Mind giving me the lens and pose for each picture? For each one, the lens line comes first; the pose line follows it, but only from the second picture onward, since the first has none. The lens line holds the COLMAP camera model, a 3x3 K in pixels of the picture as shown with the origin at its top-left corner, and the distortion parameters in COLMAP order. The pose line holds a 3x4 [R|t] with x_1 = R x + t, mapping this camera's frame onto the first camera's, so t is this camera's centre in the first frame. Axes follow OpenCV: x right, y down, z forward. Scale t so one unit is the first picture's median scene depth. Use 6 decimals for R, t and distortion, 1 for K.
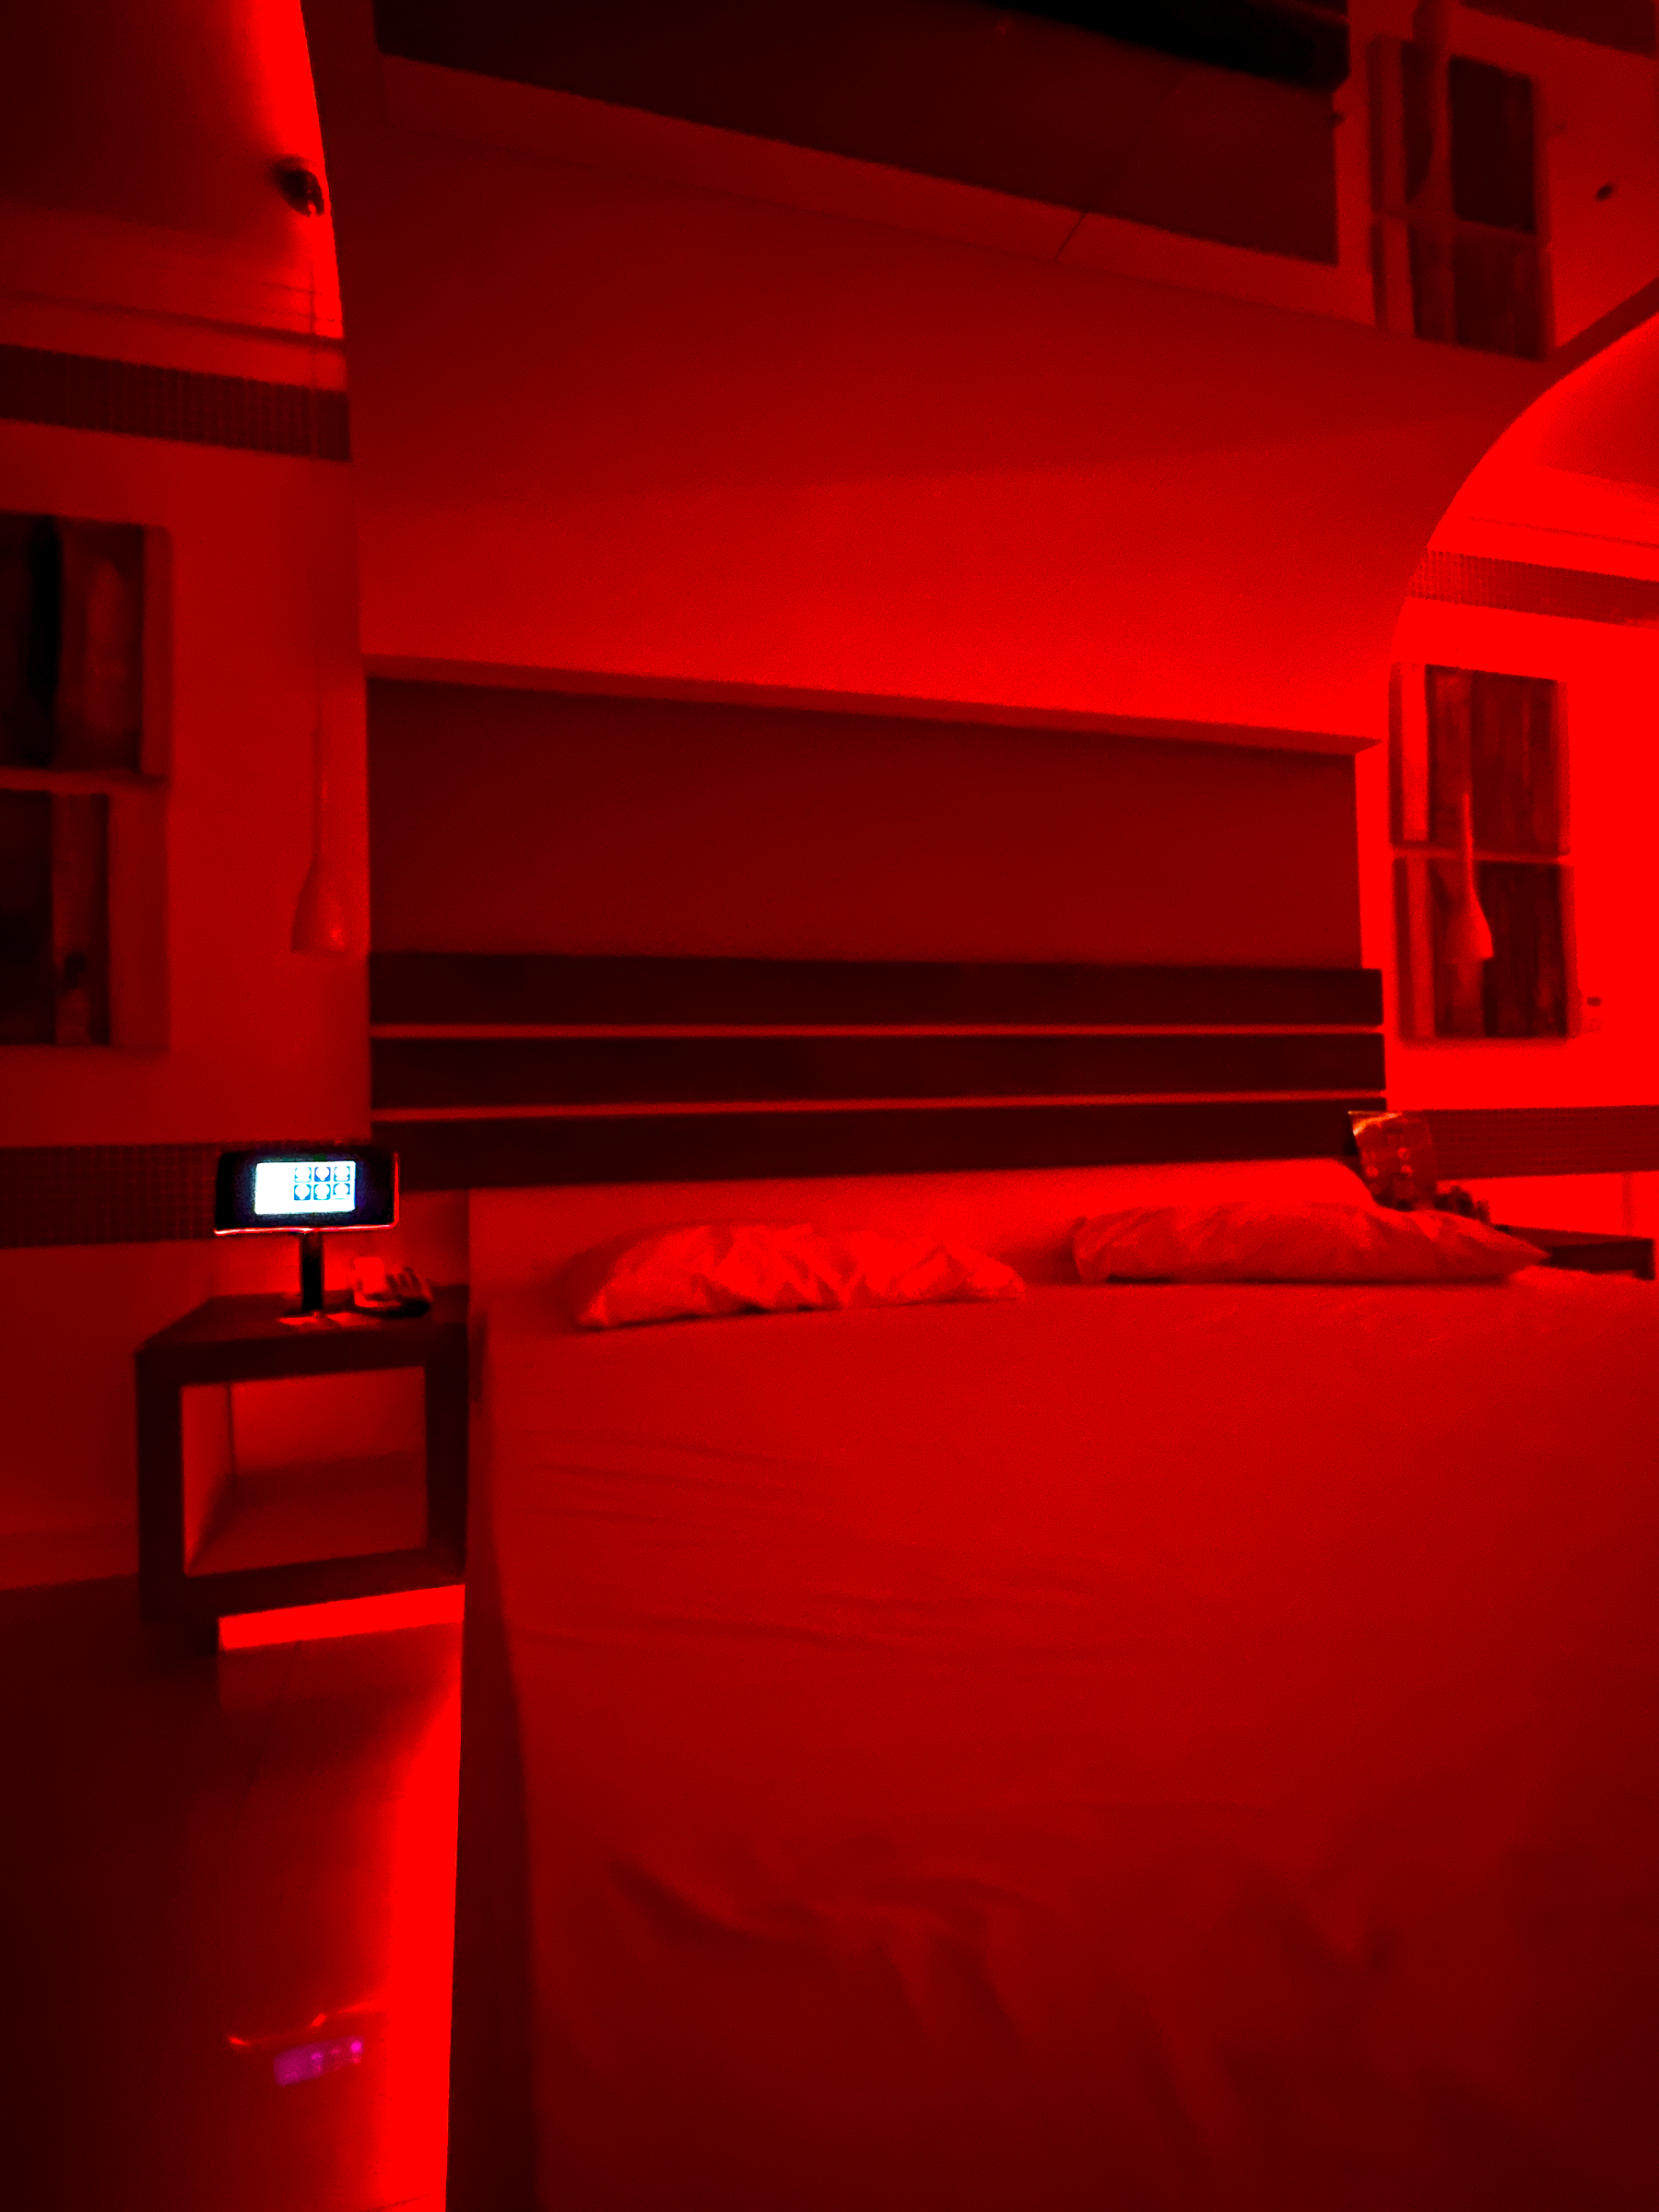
lens RADIAL K [[1142.5, 0, 829.5], [0, 1142.5, 1106.0], [0, 0, 1]] dist [-0.003270, -0.001084]
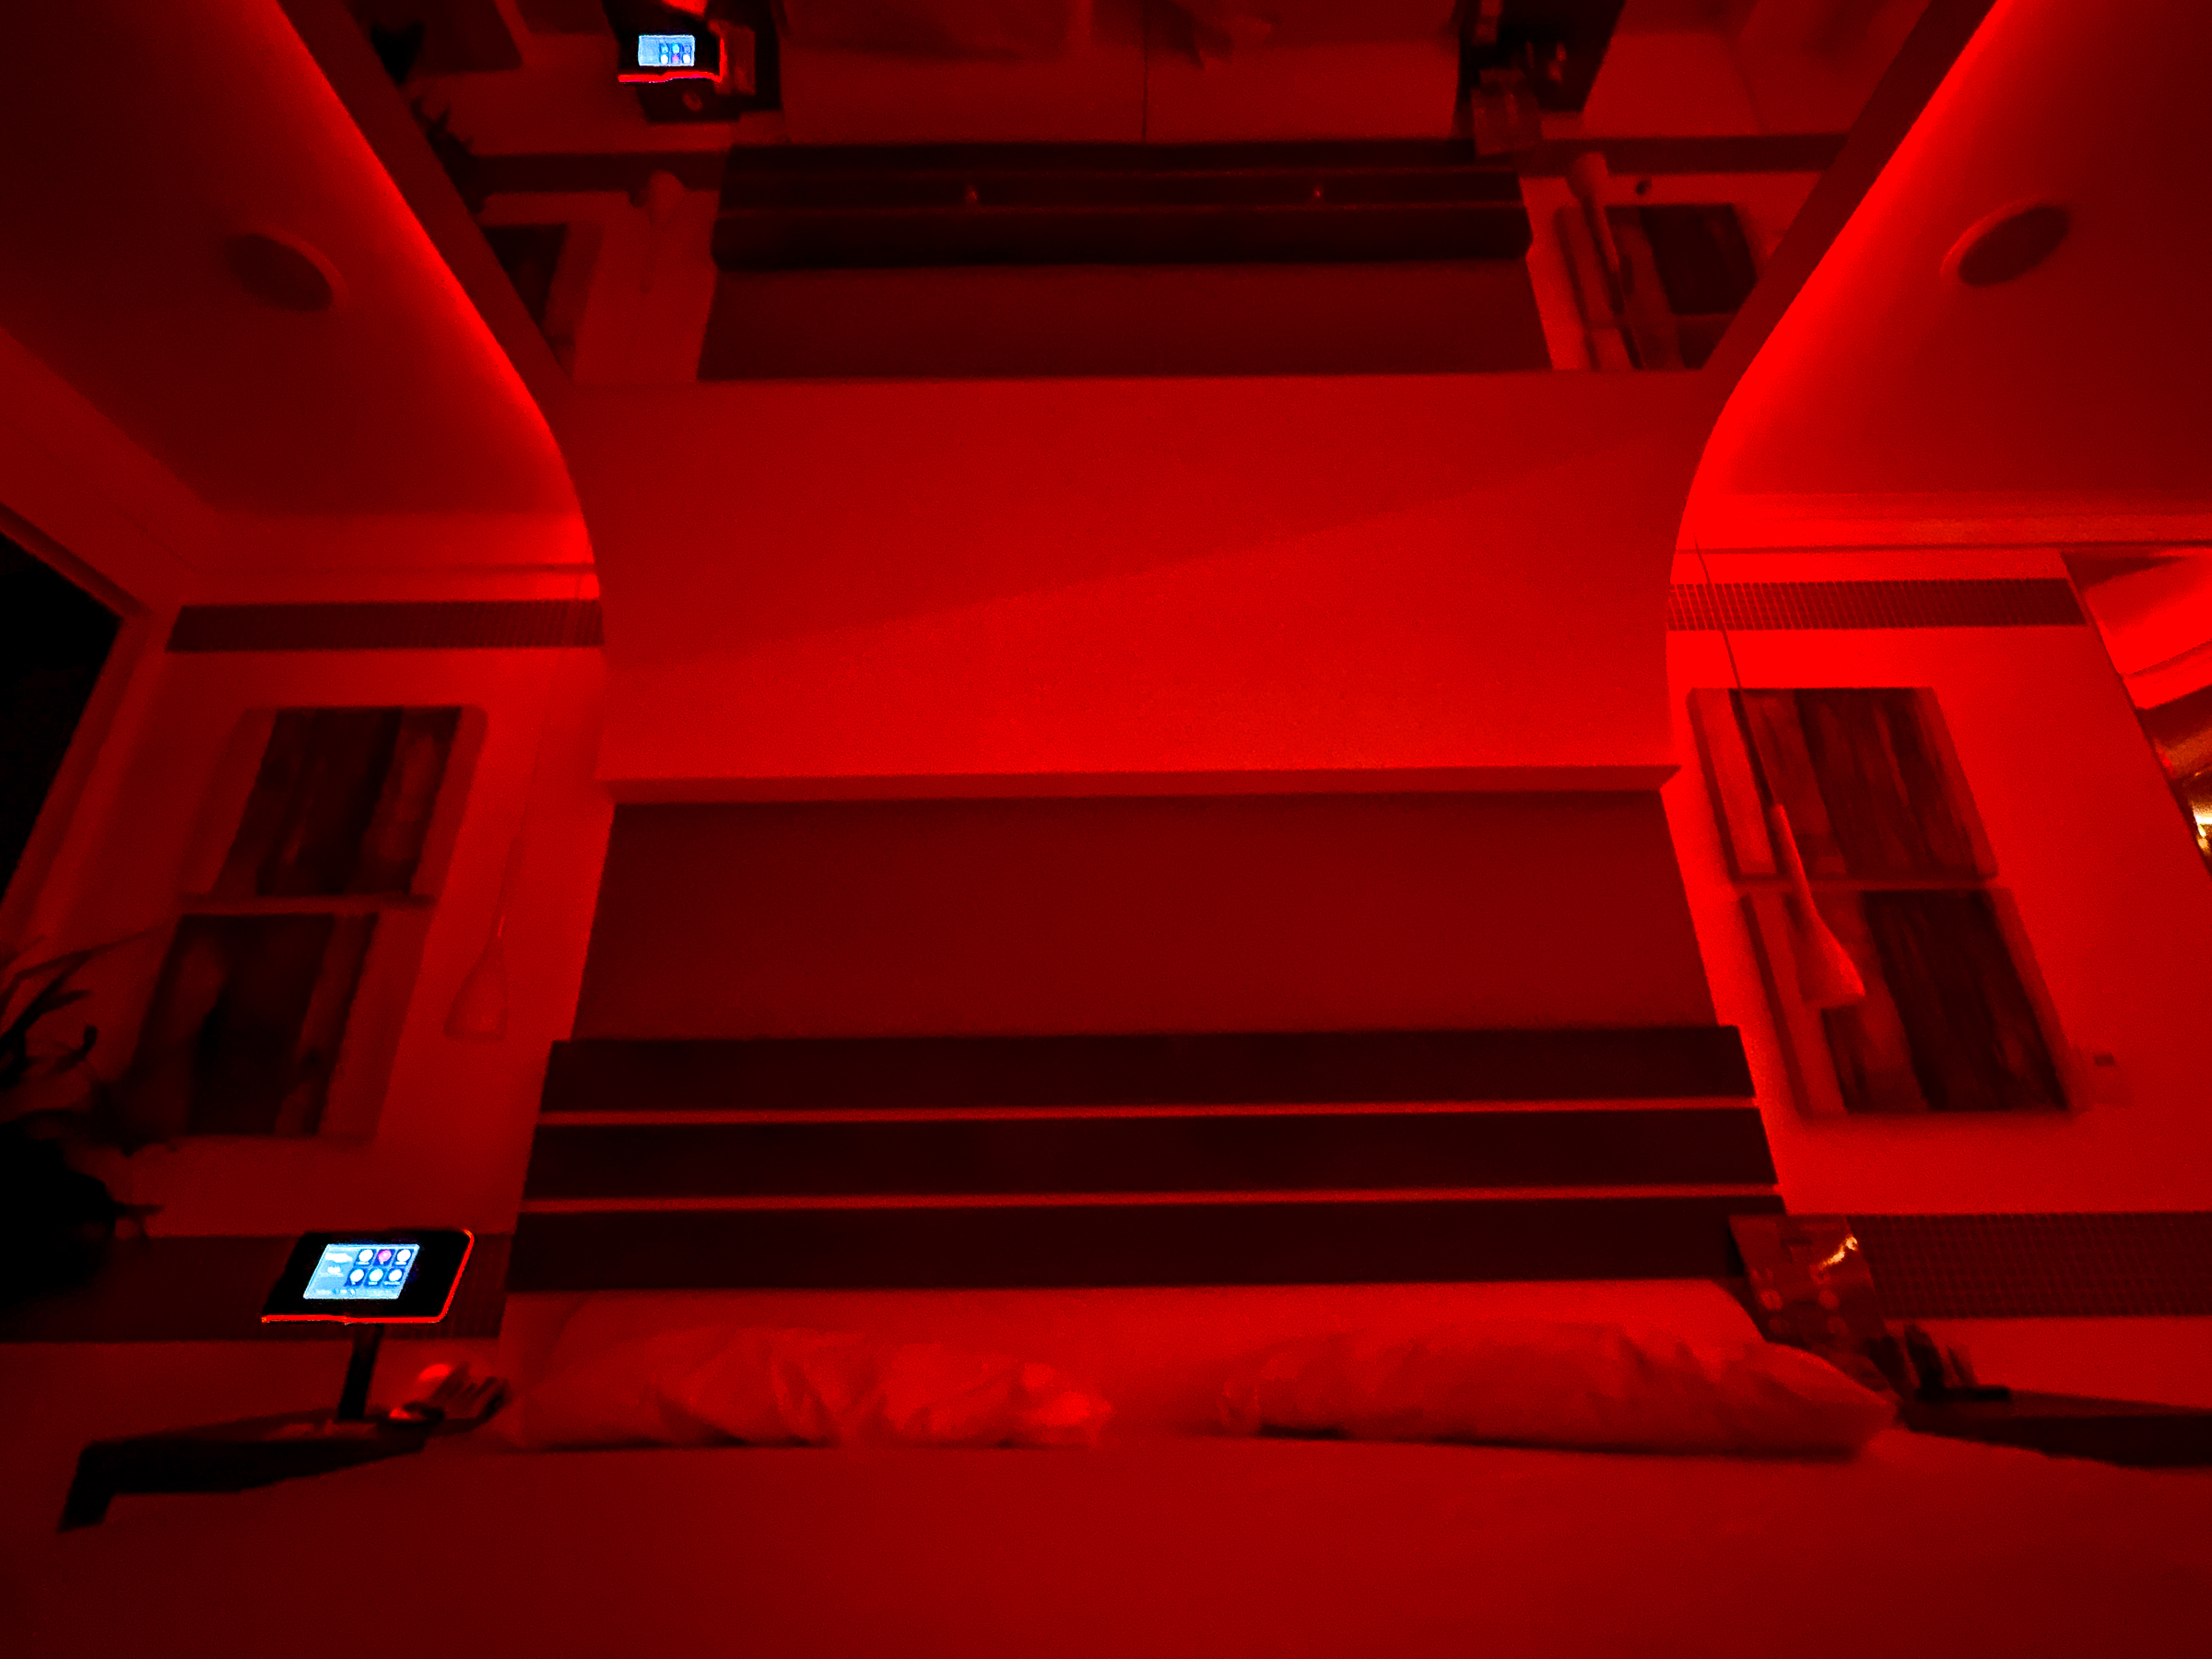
lens RADIAL K [[1060.7, 0, 1106.0], [0, 1060.7, 829.5], [0, 0, 1]] dist [-0.001471, -0.000267]
pose [[0.956833, -0.105831, -0.270686, 0.346663], [-0.008235, 0.921101, -0.389237, 0.057682], [0.290523, 0.374664, 0.880468, 0.211649]]
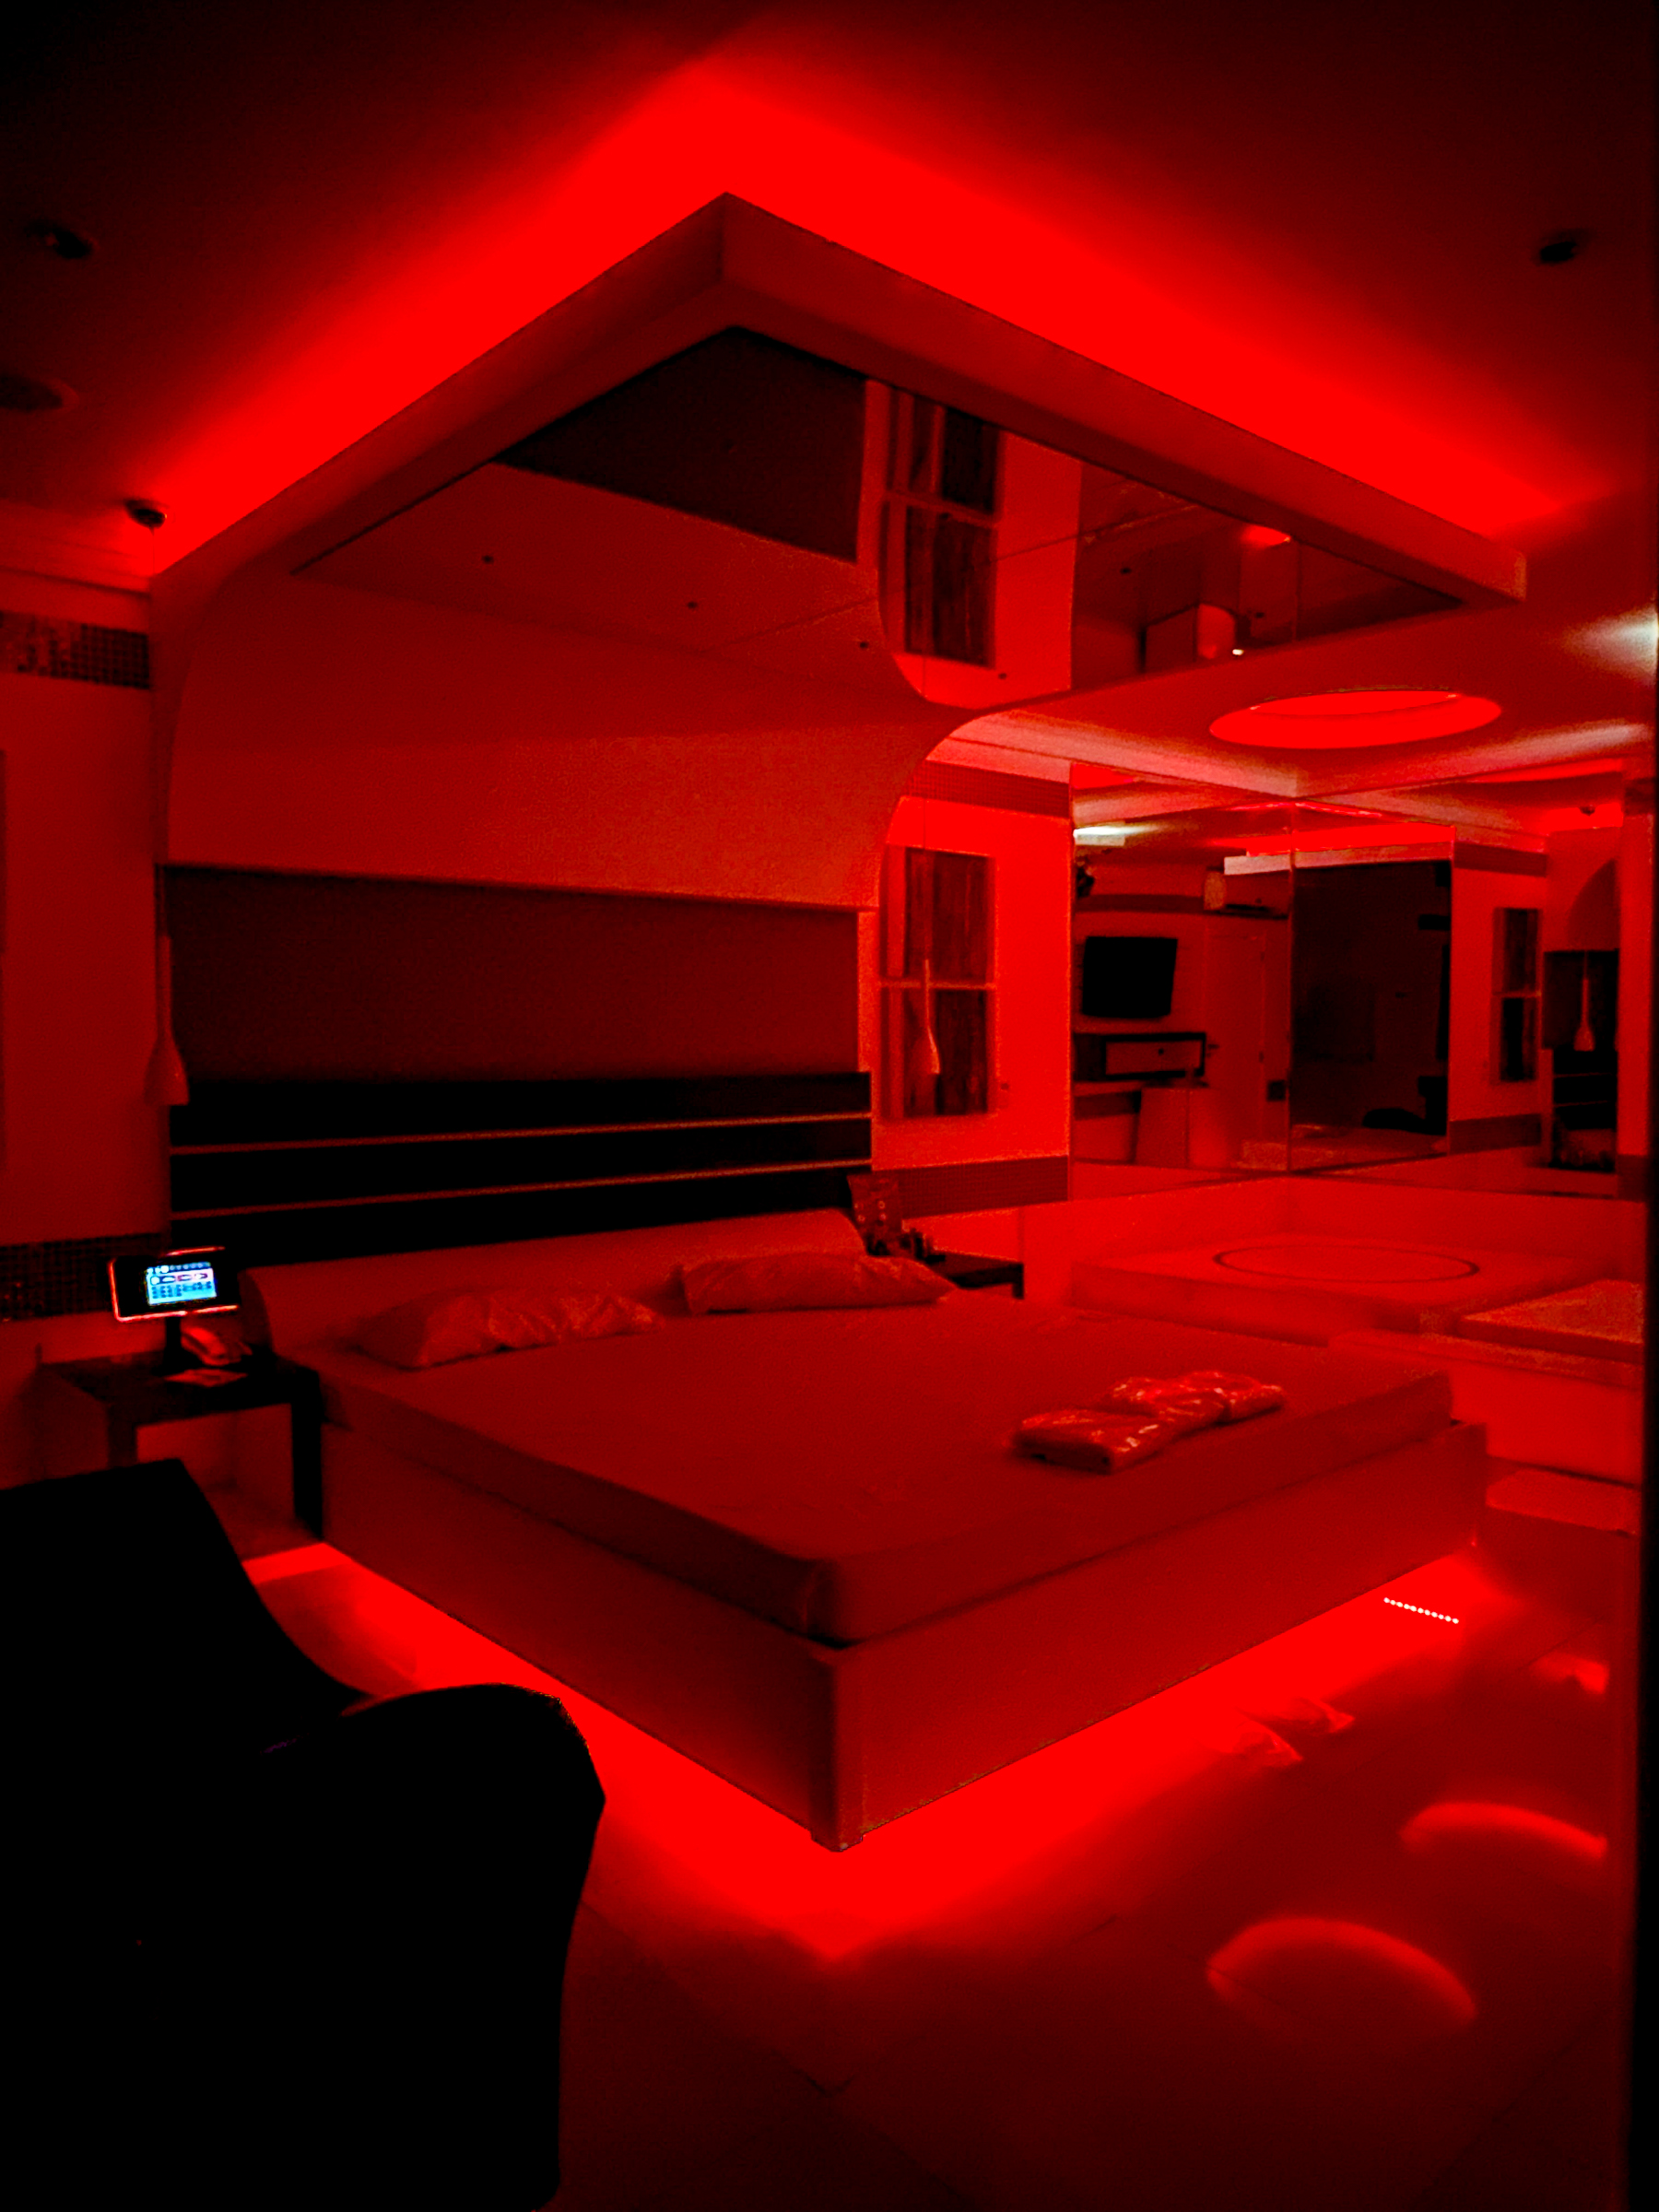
lens RADIAL K [[1524.2, 0, 829.5], [0, 1524.2, 1106.0], [0, 0, 1]] dist [-0.001424, -0.000615]
pose [[0.905383, 0.002533, 0.424589, -0.436163], [-0.025759, 0.998468, 0.048971, -0.209184], [-0.423814, -0.055275, 0.904061, -0.821655]]
